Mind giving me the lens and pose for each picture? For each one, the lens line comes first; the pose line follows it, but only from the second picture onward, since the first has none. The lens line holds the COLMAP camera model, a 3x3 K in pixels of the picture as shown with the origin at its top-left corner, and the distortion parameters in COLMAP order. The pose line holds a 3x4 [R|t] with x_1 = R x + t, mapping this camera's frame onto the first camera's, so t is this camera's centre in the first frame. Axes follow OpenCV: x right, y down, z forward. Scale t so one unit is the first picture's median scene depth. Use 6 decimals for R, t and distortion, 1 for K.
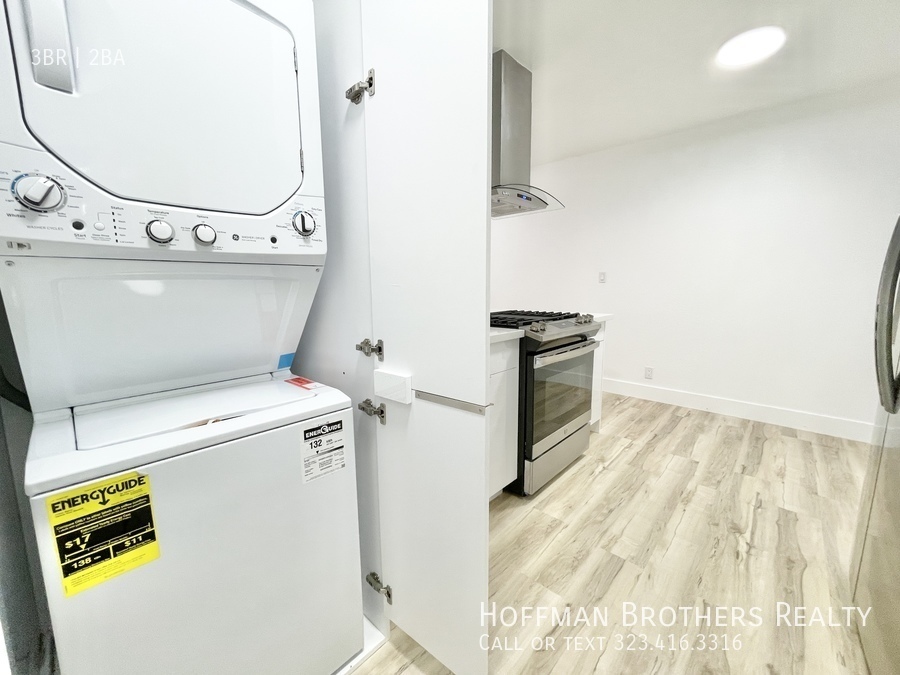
lens RADIAL K [[363.4, 0, 452.8], [0, 363.4, 335.3], [0, 0, 1]] dist [-0.003472, 0.001721]
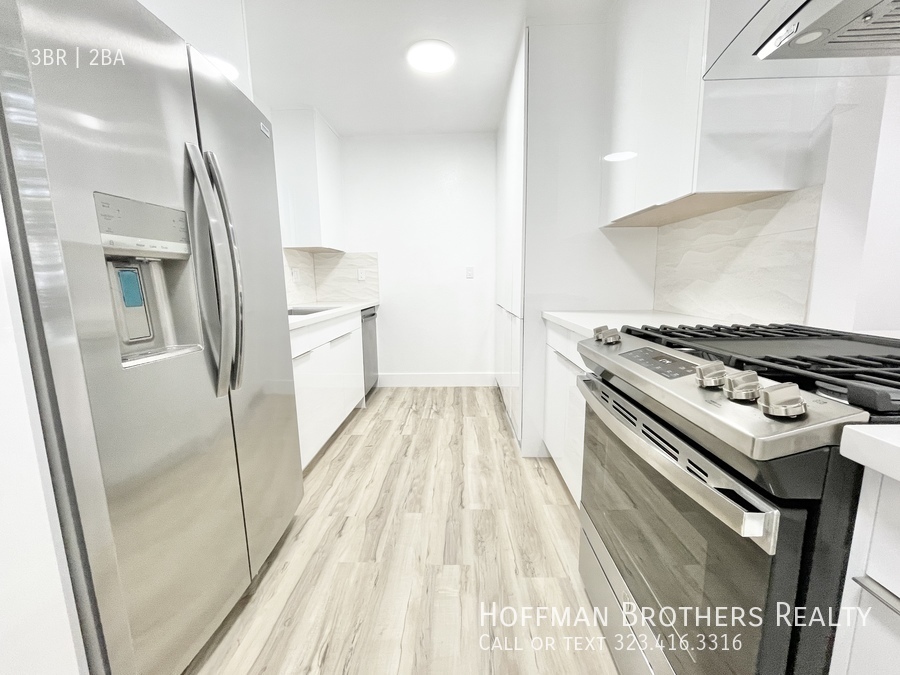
lens RADIAL K [[363.4, 0, 449.2], [0, 363.4, 336.8], [0, 0, 1]] dist [-0.003472, 0.001721]
pose [[-0.755403, 0.117893, -0.644567, 0.783493], [-0.069664, 0.963657, 0.257899, -0.151340], [0.651546, 0.239721, -0.719737, 1.208374]]
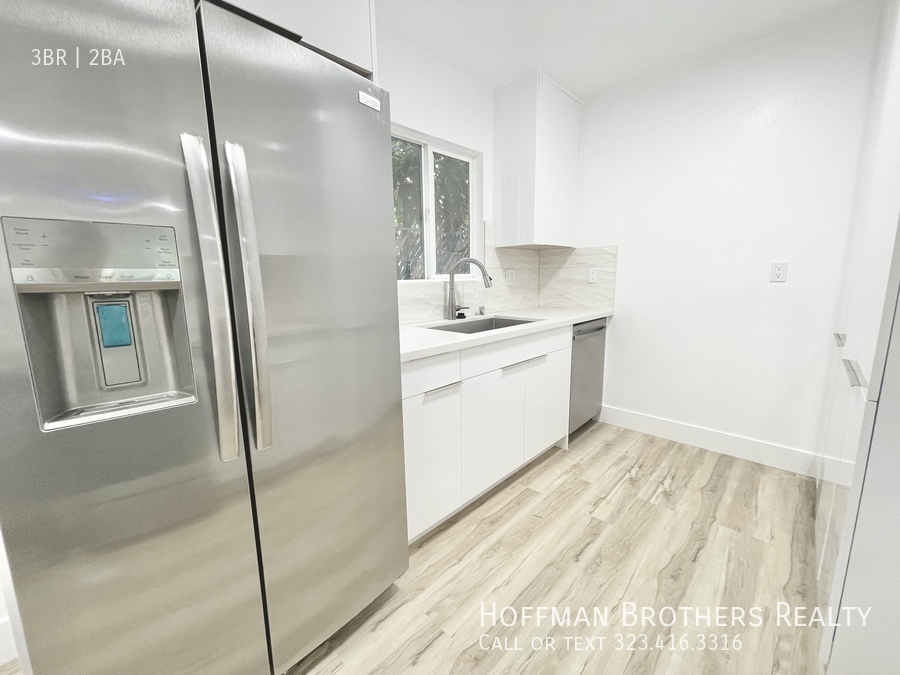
lens RADIAL K [[363.4, 0, 451.3], [0, 363.4, 337.7], [0, 0, 1]] dist [-0.003472, 0.001721]
pose [[-0.999308, 0.021635, 0.030241, 0.403954], [0.029627, 0.954725, 0.296010, -0.156214], [-0.022467, 0.296701, -0.954706, 0.962190]]
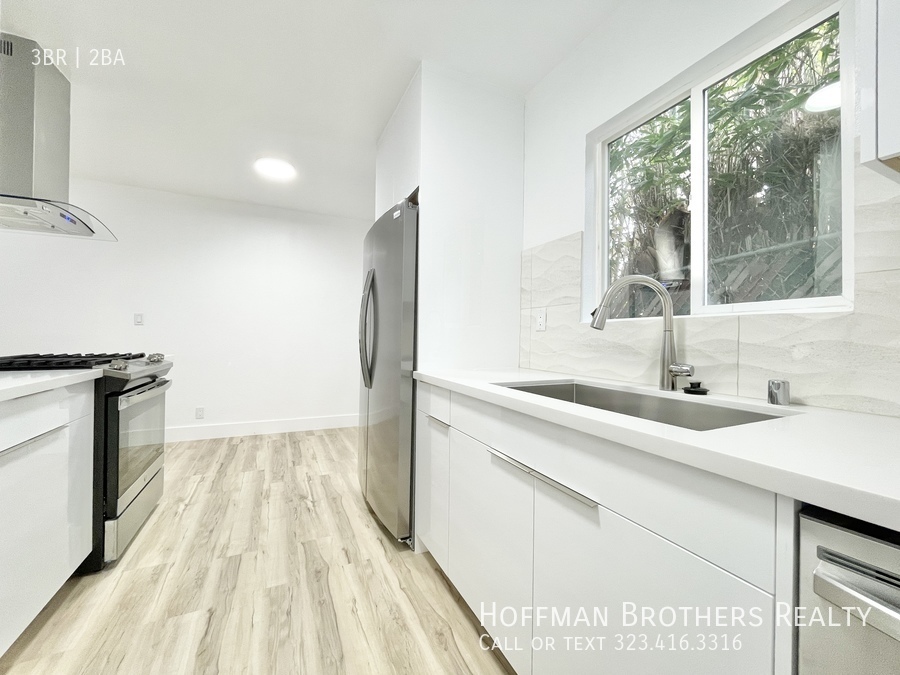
lens RADIAL K [[363.4, 0, 449.3], [0, 363.4, 335.3], [0, 0, 1]] dist [-0.003472, 0.001721]
pose [[0.370681, 0.015415, 0.928632, -0.296375], [0.111033, 0.991956, -0.060787, 0.048262], [-0.922099, 0.125641, 0.365987, -0.112473]]
